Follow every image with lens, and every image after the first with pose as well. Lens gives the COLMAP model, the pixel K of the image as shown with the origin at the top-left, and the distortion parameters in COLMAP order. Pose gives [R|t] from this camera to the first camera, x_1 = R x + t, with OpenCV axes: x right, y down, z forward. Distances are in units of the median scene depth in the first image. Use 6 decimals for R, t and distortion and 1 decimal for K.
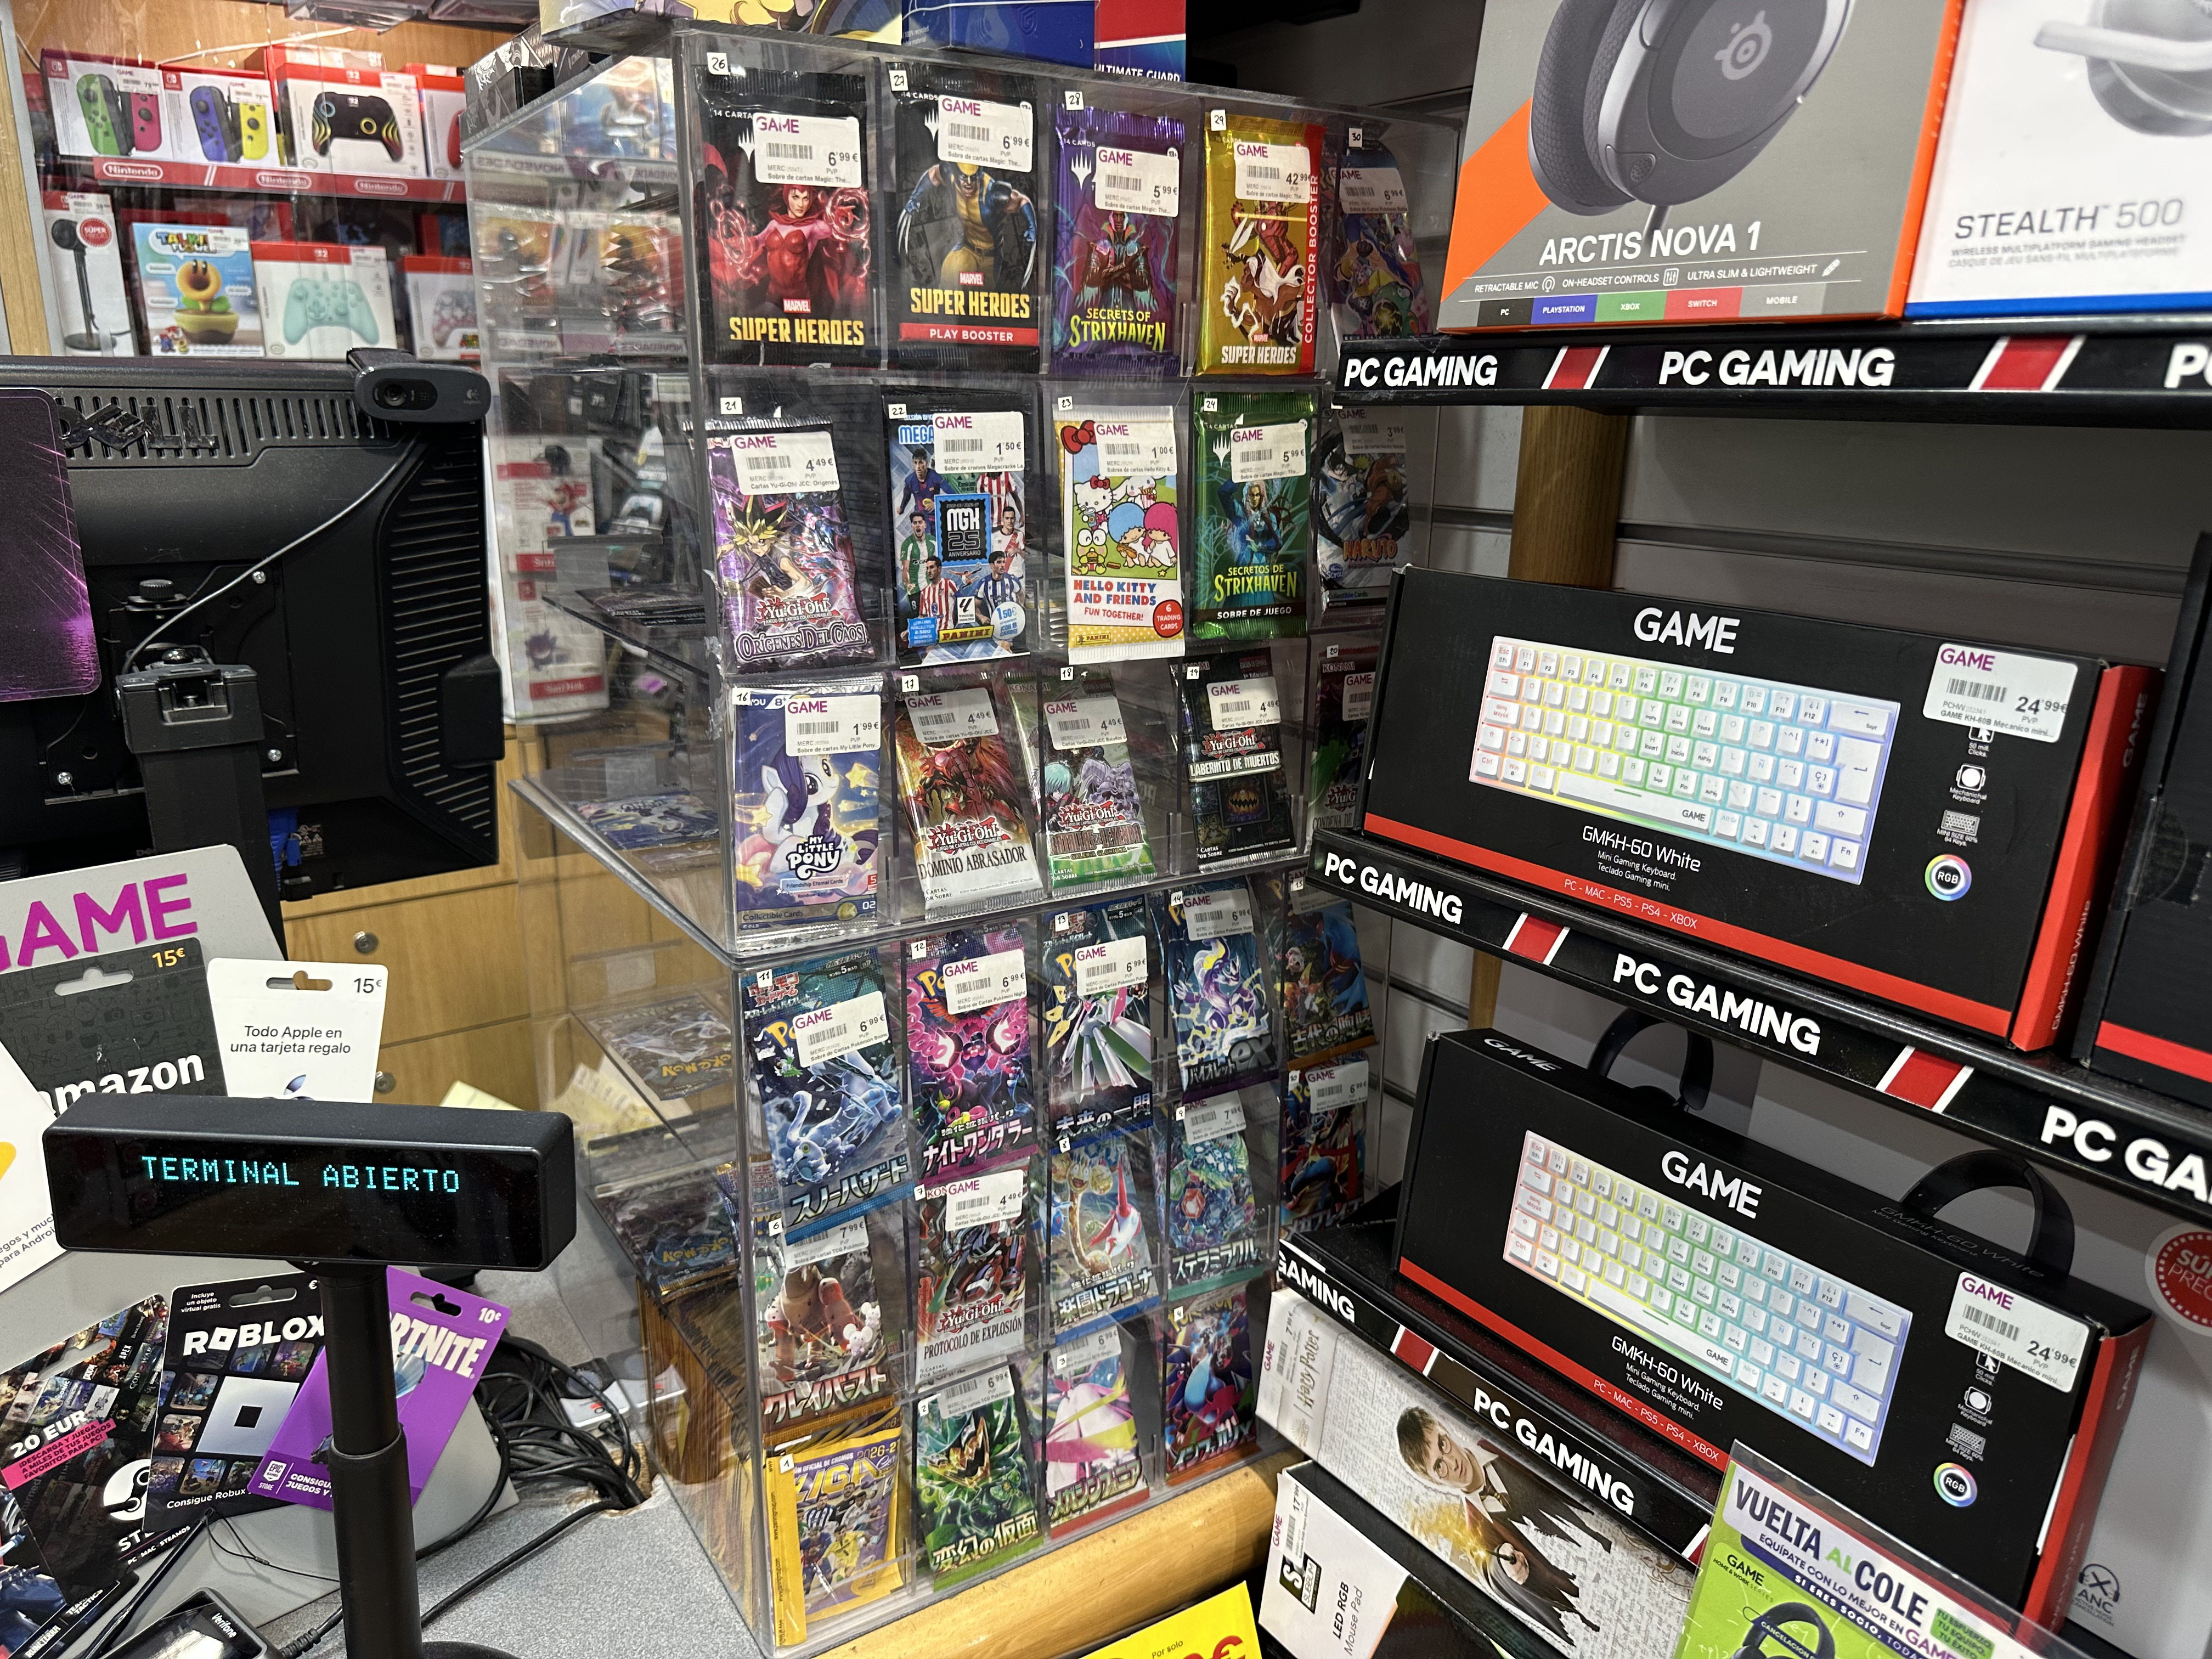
lens RADIAL K [[1571.8, 0, 1104.0], [0, 1571.8, 839.1], [0, 0, 1]] dist [0.087091, -0.148805]
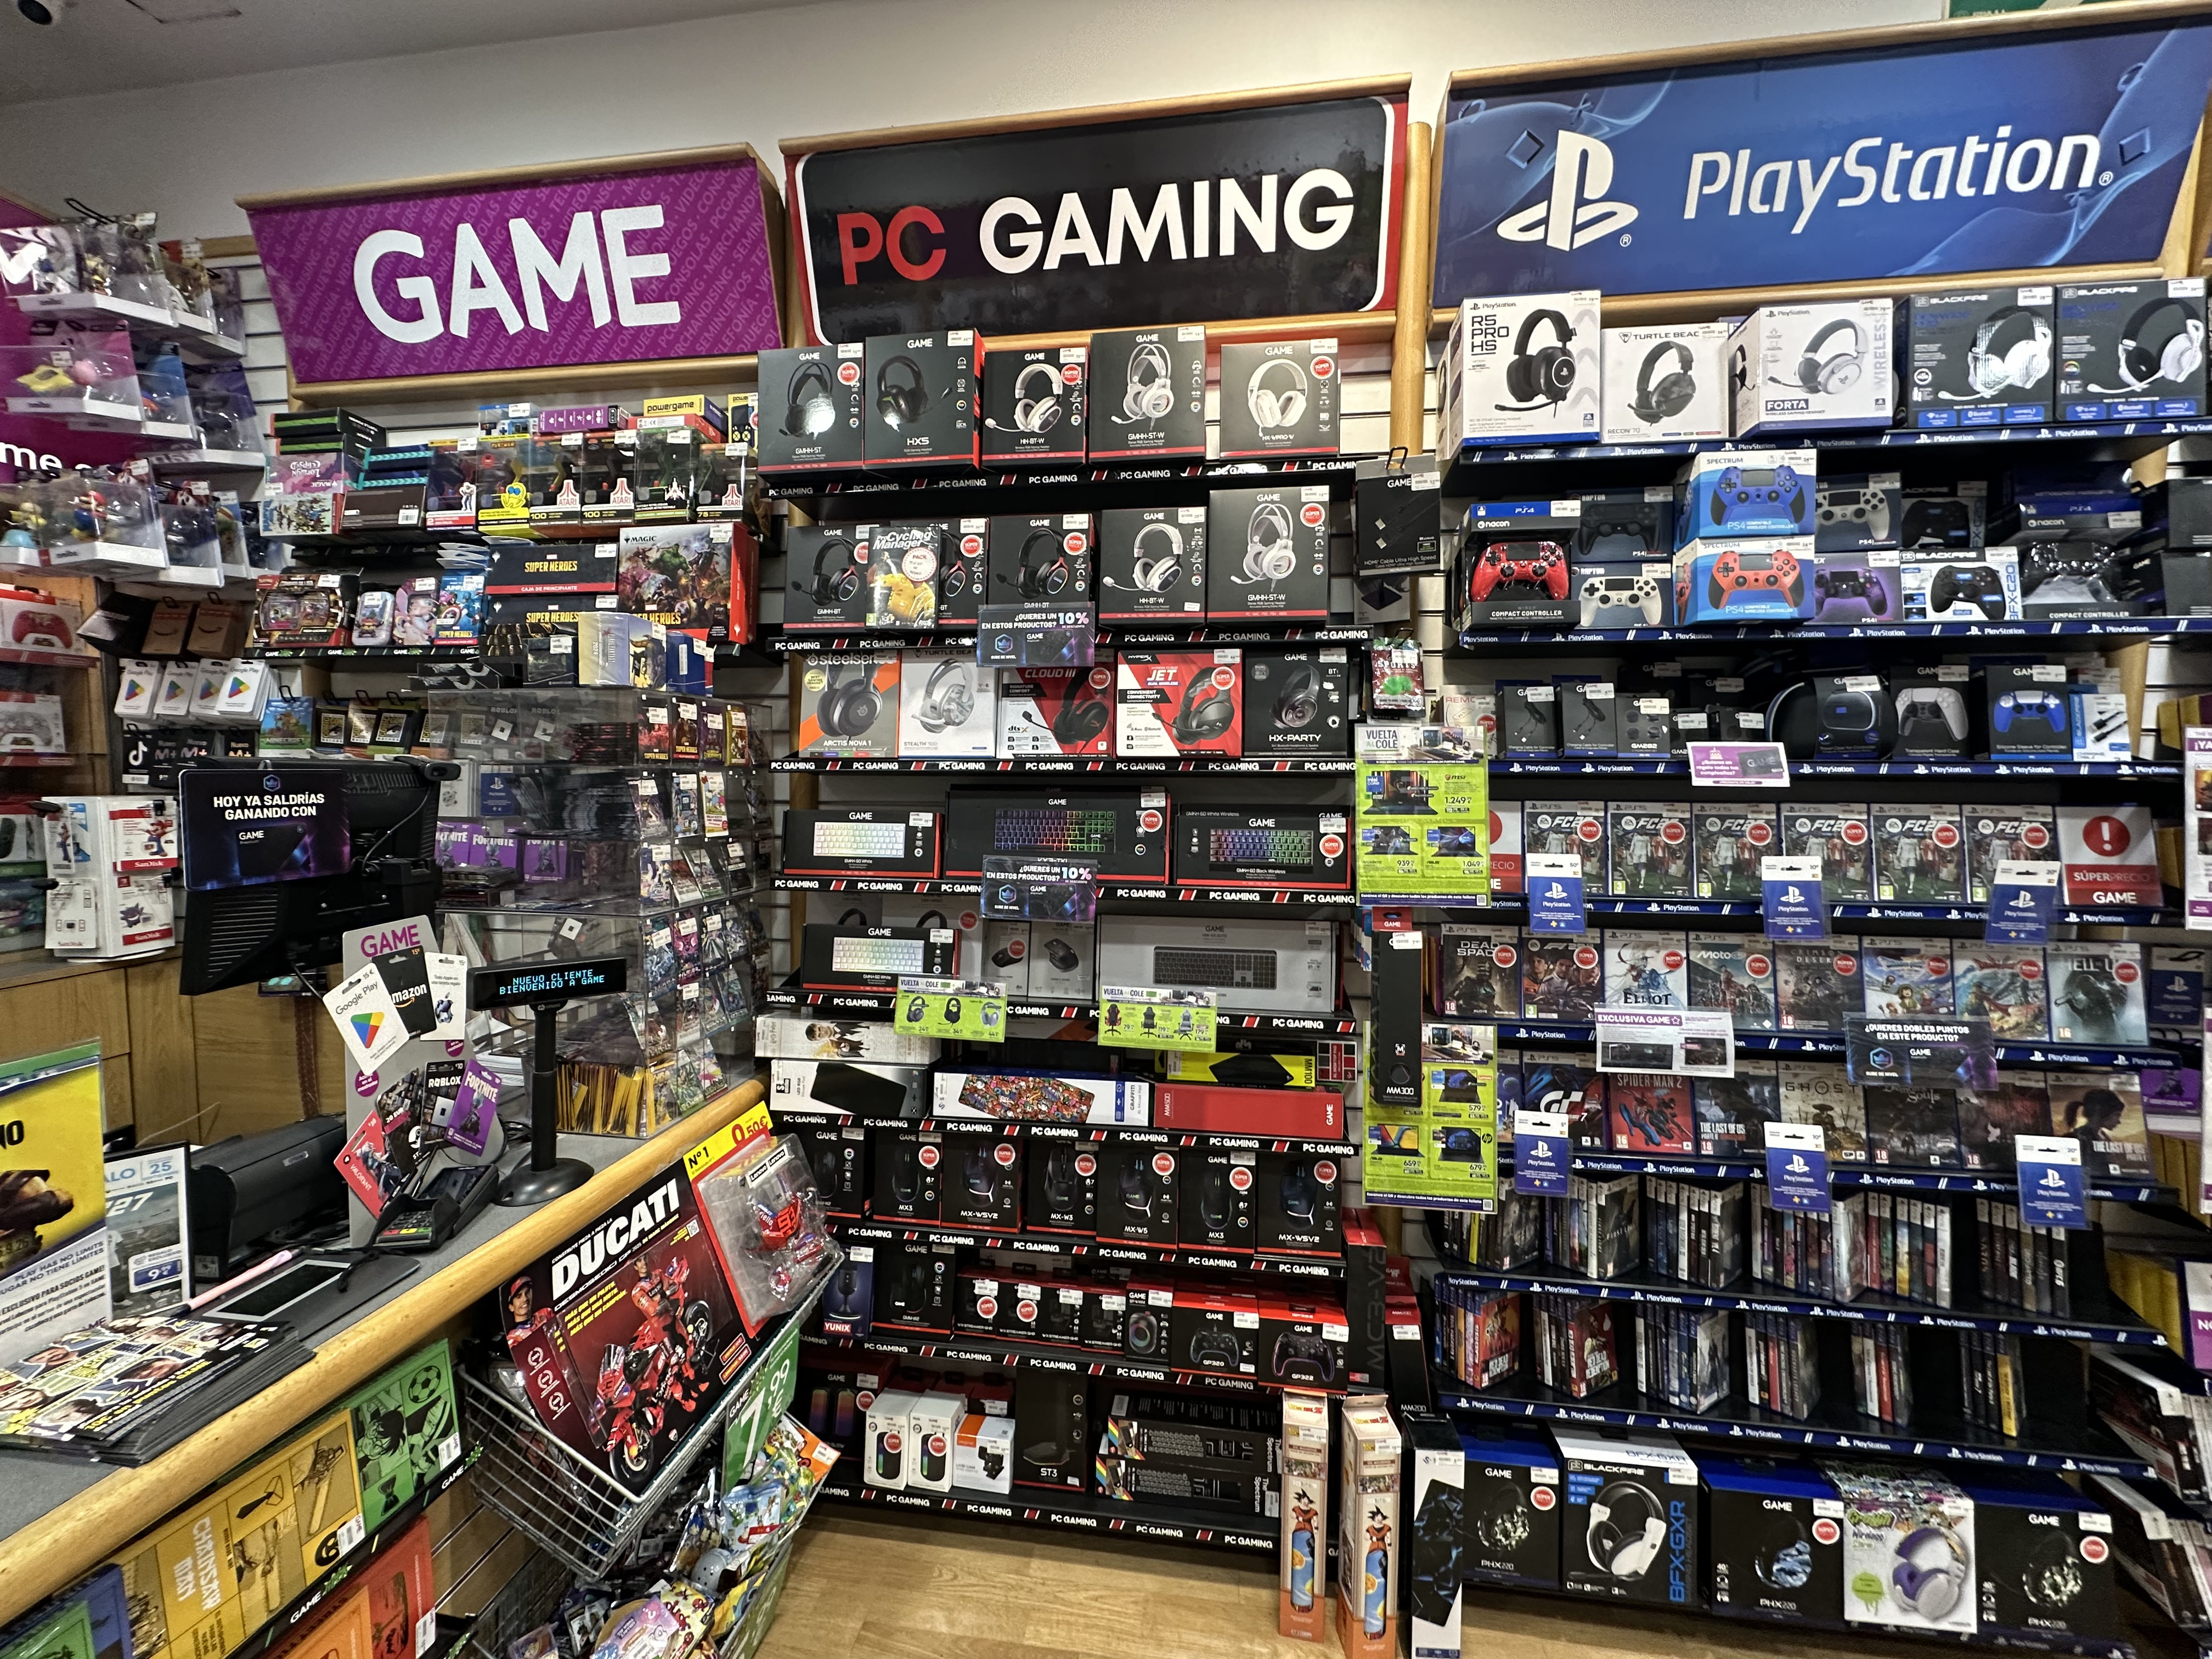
lens RADIAL K [[884.5, 0, 1104.6], [0, 884.5, 827.2], [0, 0, 1]] dist [-0.002049, 0.000719]
pose [[0.671056, -0.049210, 0.739772, -0.987324], [0.202866, 0.971903, -0.119370, 0.326591], [-0.713112, 0.230178, 0.662185, -1.154678]]
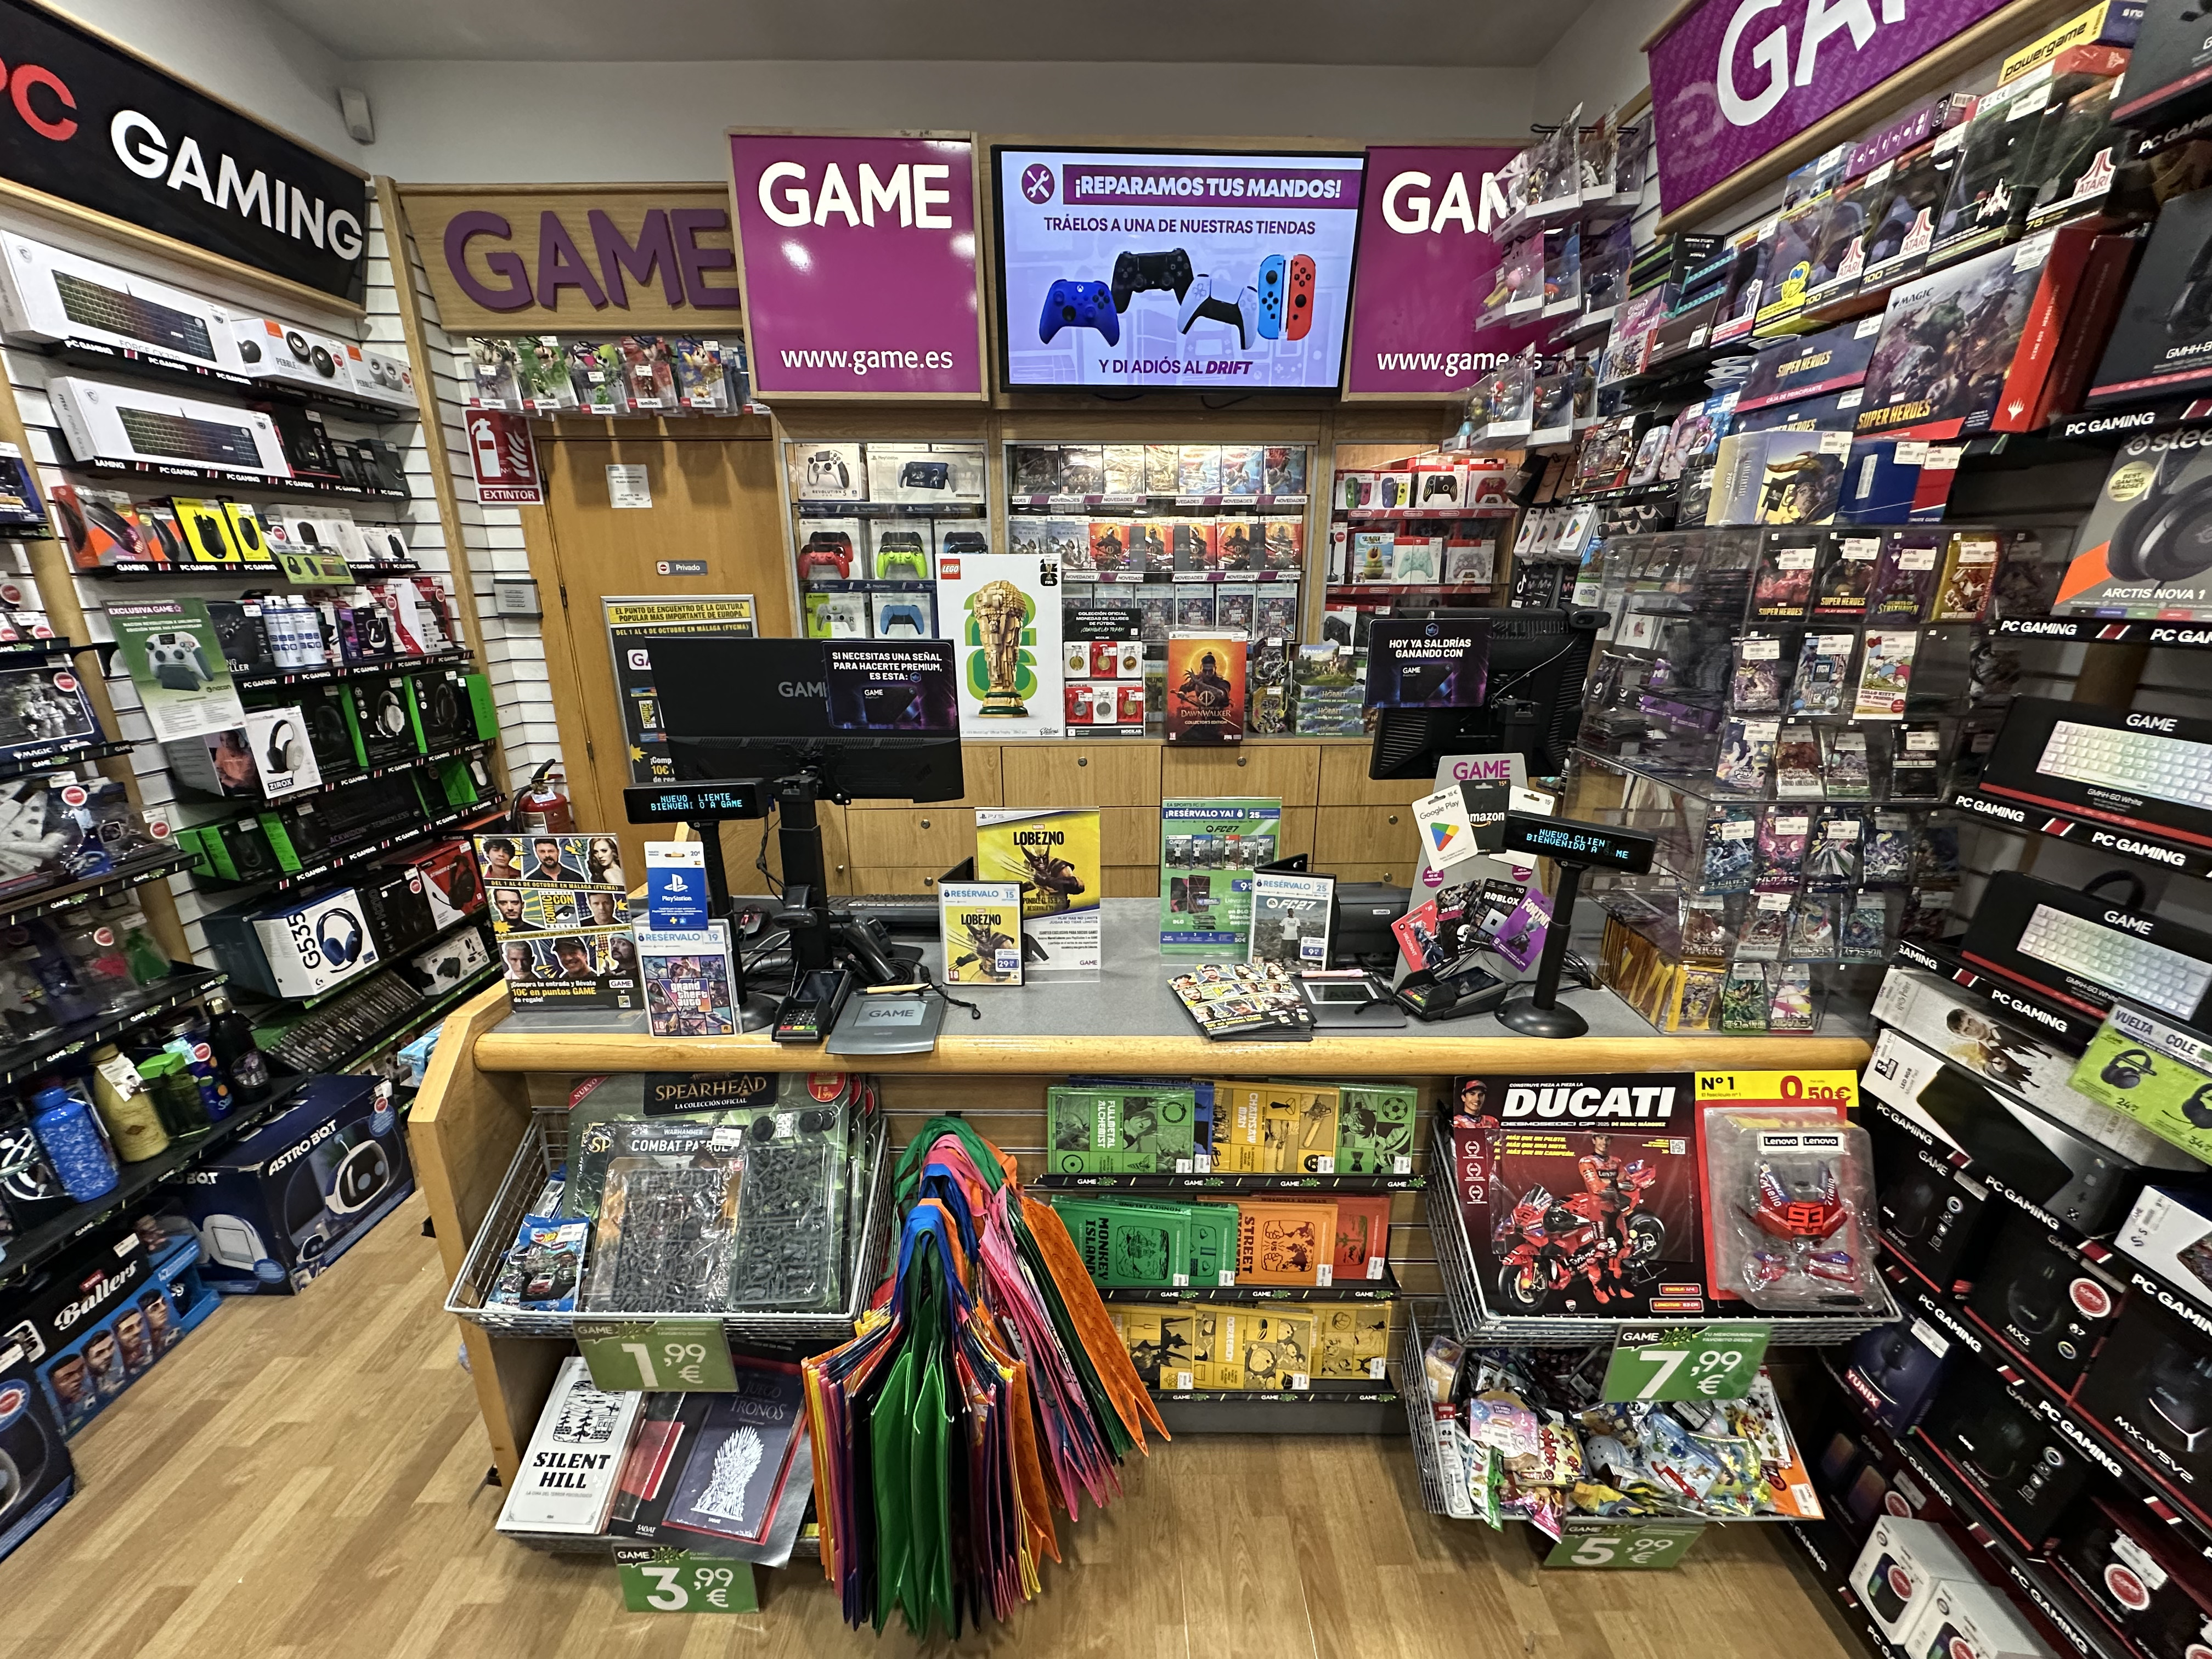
lens RADIAL K [[884.5, 0, 1104.6], [0, 884.5, 827.2], [0, 0, 1]] dist [-0.002049, 0.000719]
pose [[0.831180, 0.147269, -0.536146, -0.273761], [-0.144463, 0.988368, 0.047527, 0.213819], [0.536909, 0.037950, 0.842786, -1.147520]]
